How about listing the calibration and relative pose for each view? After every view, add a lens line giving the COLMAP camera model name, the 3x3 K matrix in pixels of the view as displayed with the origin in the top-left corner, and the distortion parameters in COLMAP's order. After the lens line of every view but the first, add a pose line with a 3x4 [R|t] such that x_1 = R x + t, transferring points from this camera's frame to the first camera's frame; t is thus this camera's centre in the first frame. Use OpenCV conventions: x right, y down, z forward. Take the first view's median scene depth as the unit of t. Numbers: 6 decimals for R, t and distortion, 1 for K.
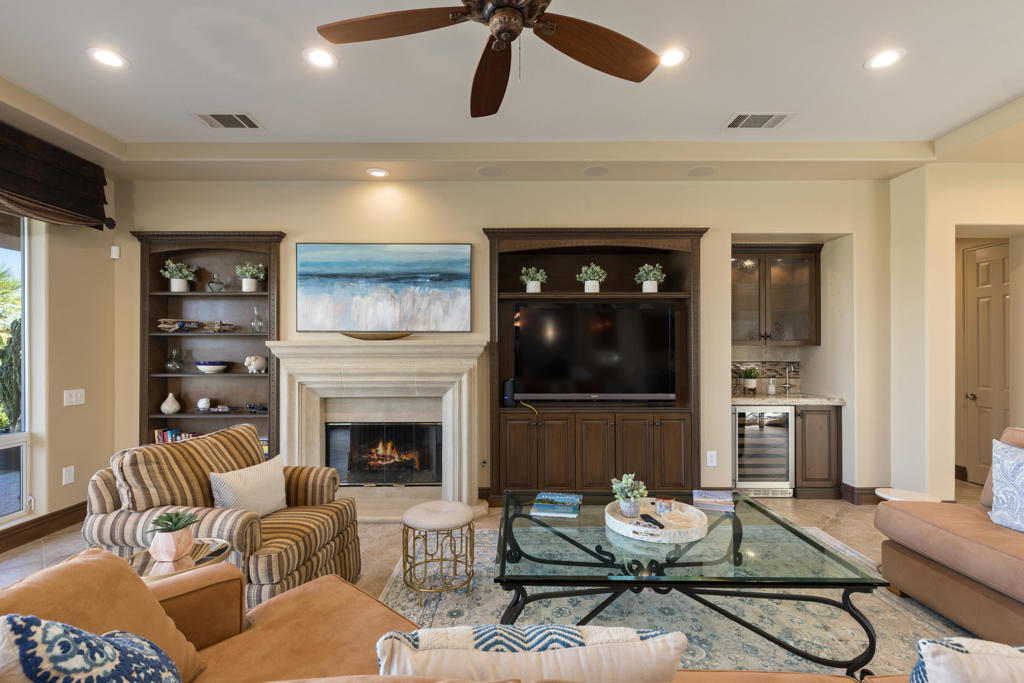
lens RADIAL K [[463.9, 0, 504.4], [0, 463.9, 350.4], [0, 0, 1]] dist [0.007023, -0.001431]
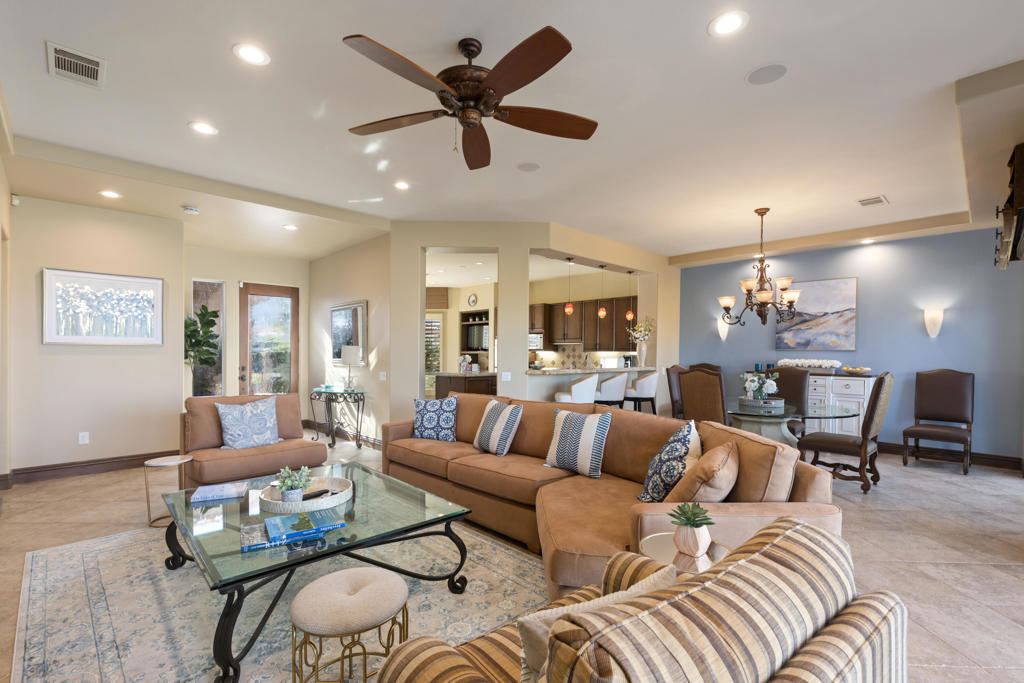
lens RADIAL K [[463.9, 0, 517.4], [0, 463.9, 350.5], [0, 0, 1]] dist [0.007023, -0.001431]
pose [[-0.703862, 0.002299, 0.710333, -0.490613], [-0.003647, 0.999970, -0.006850, 0.010069], [-0.710327, -0.007412, -0.703833, 0.835404]]
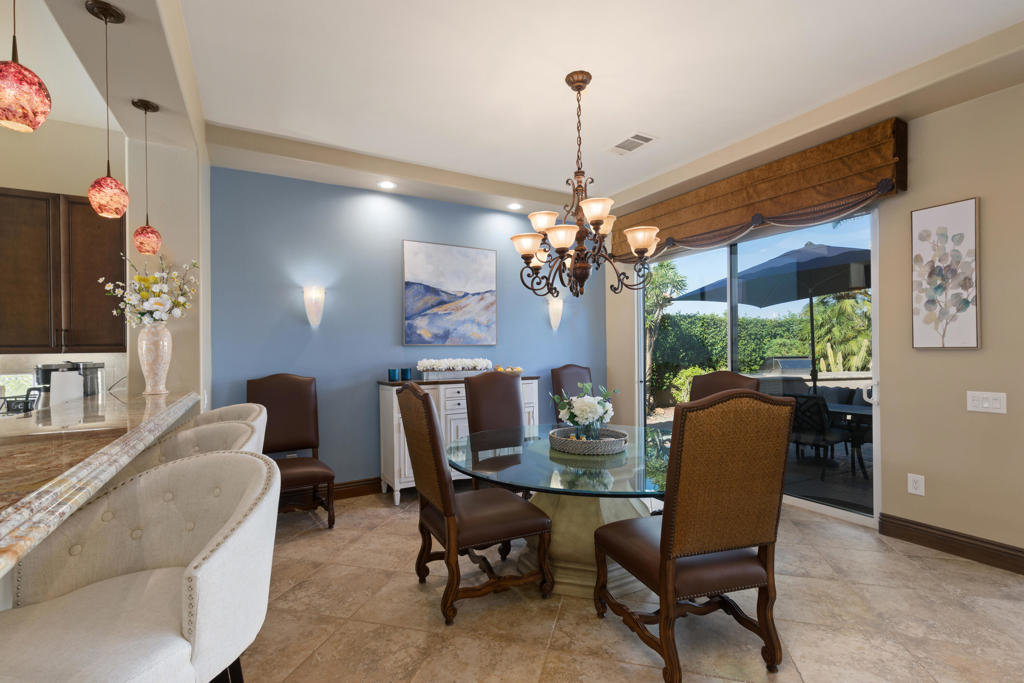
lens RADIAL K [[463.9, 0, 514.0], [0, 463.9, 347.9], [0, 0, 1]] dist [0.007023, -0.001431]
pose [[-0.868035, 0.015043, -0.496275, 0.418560], [0.018352, 0.999830, -0.001794, 0.004282], [0.496164, -0.010665, -0.868163, -0.047845]]
